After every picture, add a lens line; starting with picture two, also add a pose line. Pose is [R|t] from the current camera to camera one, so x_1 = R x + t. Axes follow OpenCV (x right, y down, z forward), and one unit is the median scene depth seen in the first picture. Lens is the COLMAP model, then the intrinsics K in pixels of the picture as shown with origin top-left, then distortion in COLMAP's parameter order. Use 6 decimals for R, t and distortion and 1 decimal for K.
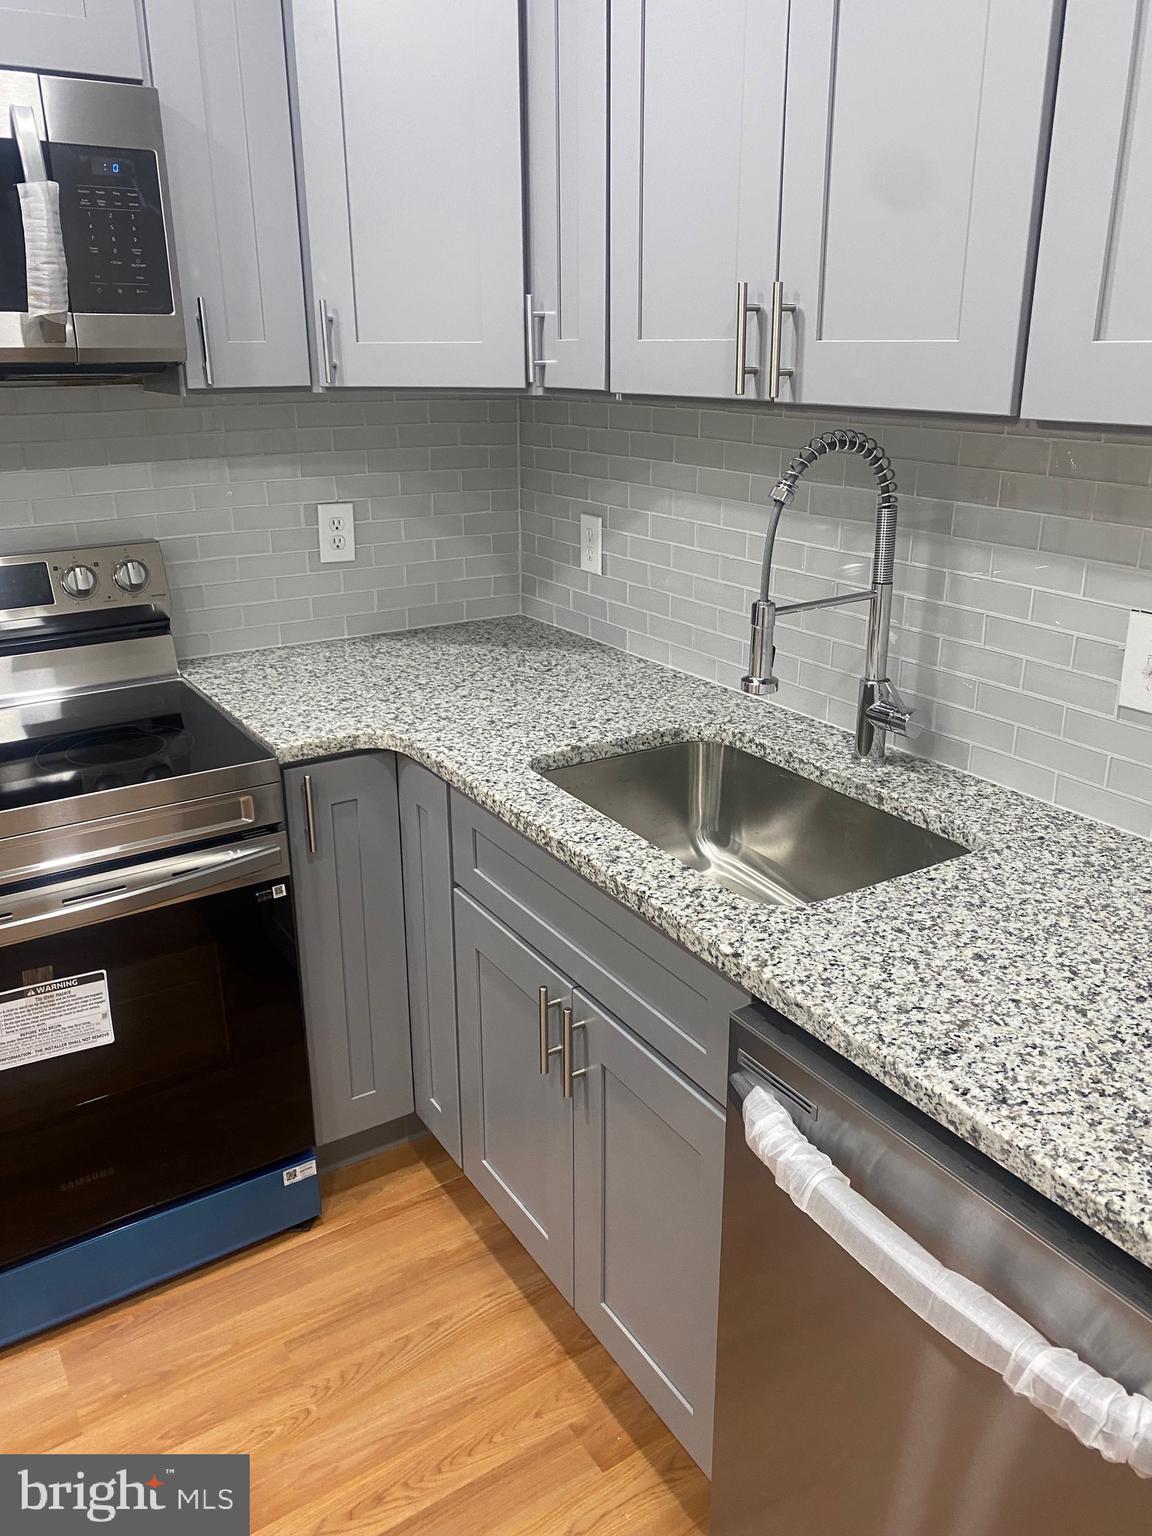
lens RADIAL K [[1175.2, 0, 576.1], [0, 1175.2, 746.4], [0, 0, 1]] dist [-0.007172, 0.013262]
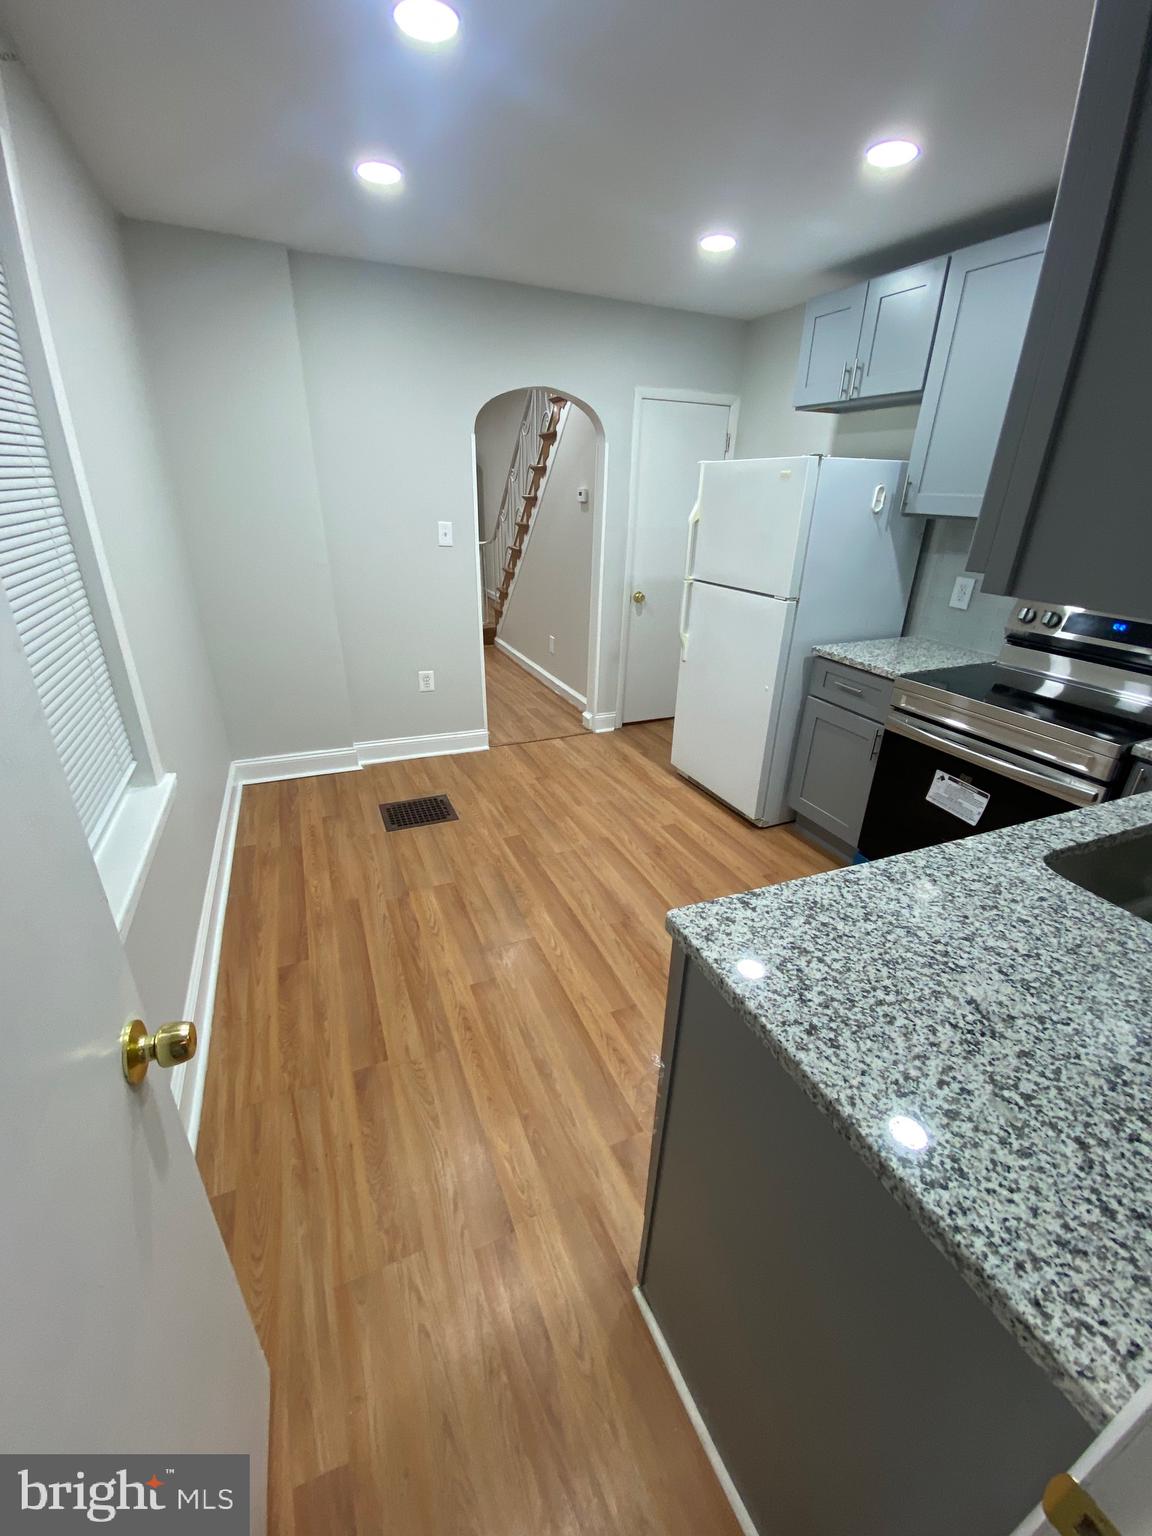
lens RADIAL K [[613.4, 0, 576.2], [0, 613.4, 766.8], [0, 0, 1]] dist [0.022968, -0.022665]
pose [[-0.168175, 0.400905, -0.900551, 0.746009], [-0.341235, 0.833404, 0.434738, -0.088023], [0.924811, 0.380412, -0.003354, 0.293539]]
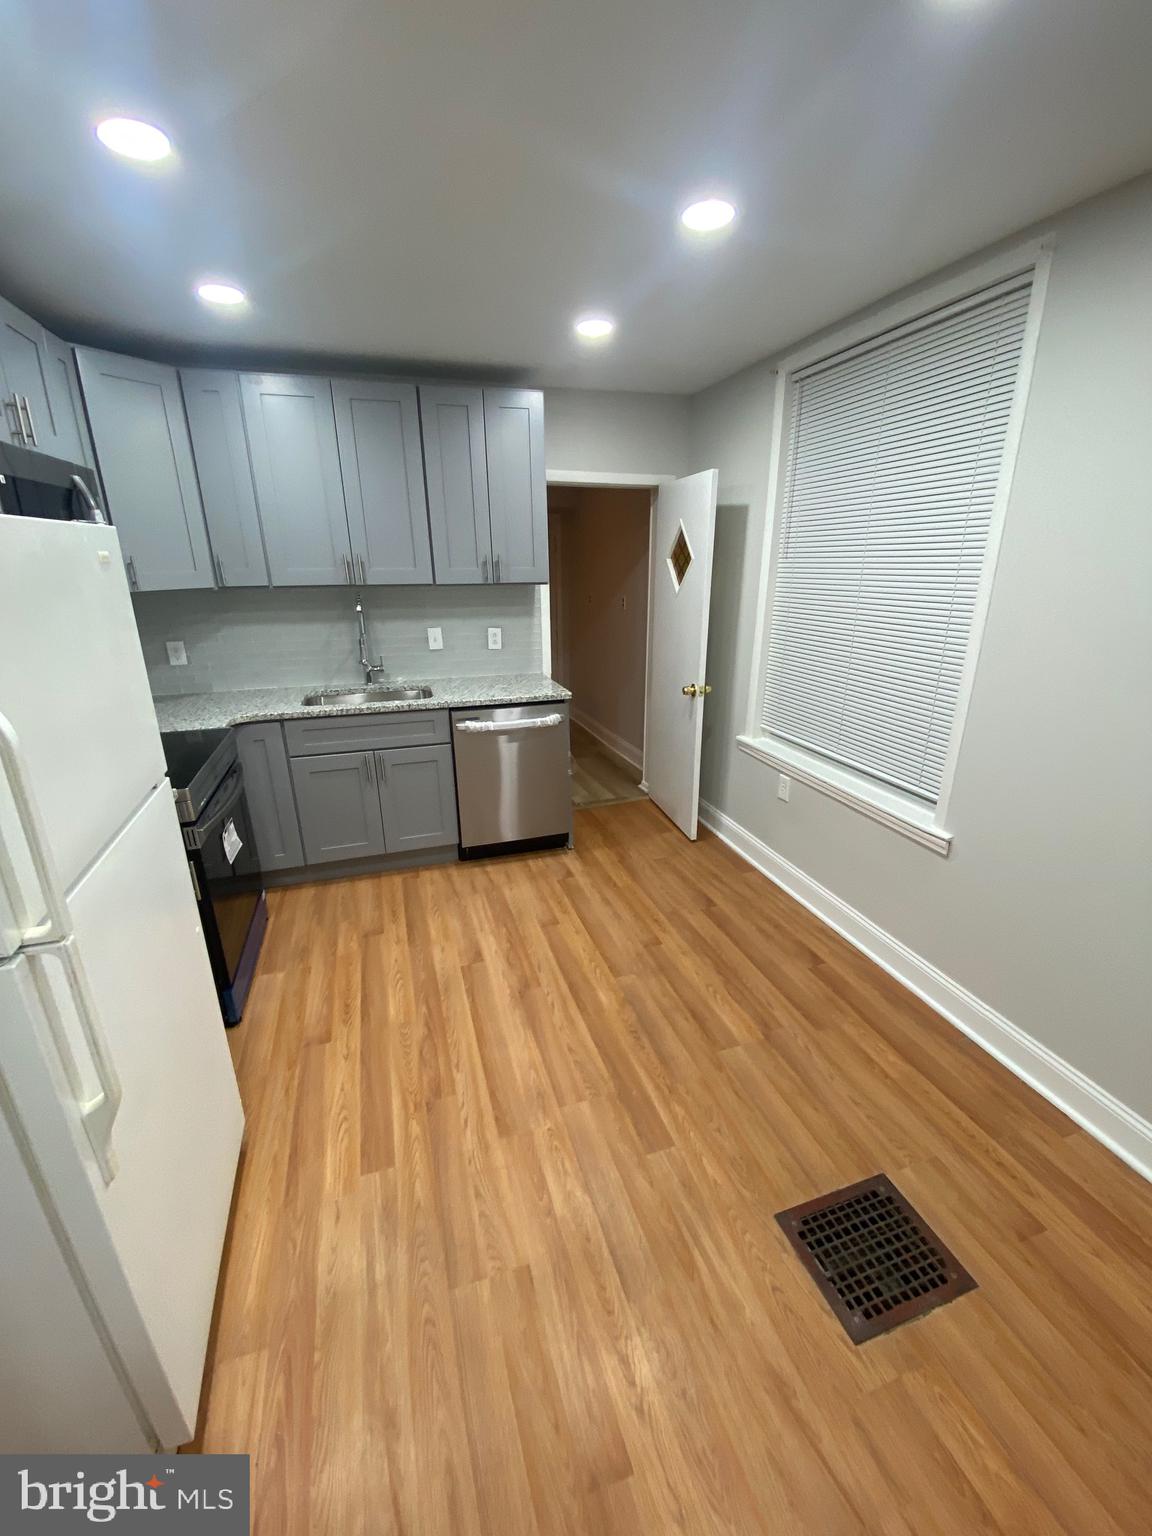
lens RADIAL K [[601.4, 0, 596.2], [0, 601.4, 767.7], [0, 0, 1]] dist [0.000229, -0.020419]
pose [[0.232659, -0.310185, 0.921767, -1.424504], [0.315952, 0.920475, 0.230002, 0.044874], [-0.919807, 0.237722, 0.312161, -0.163551]]
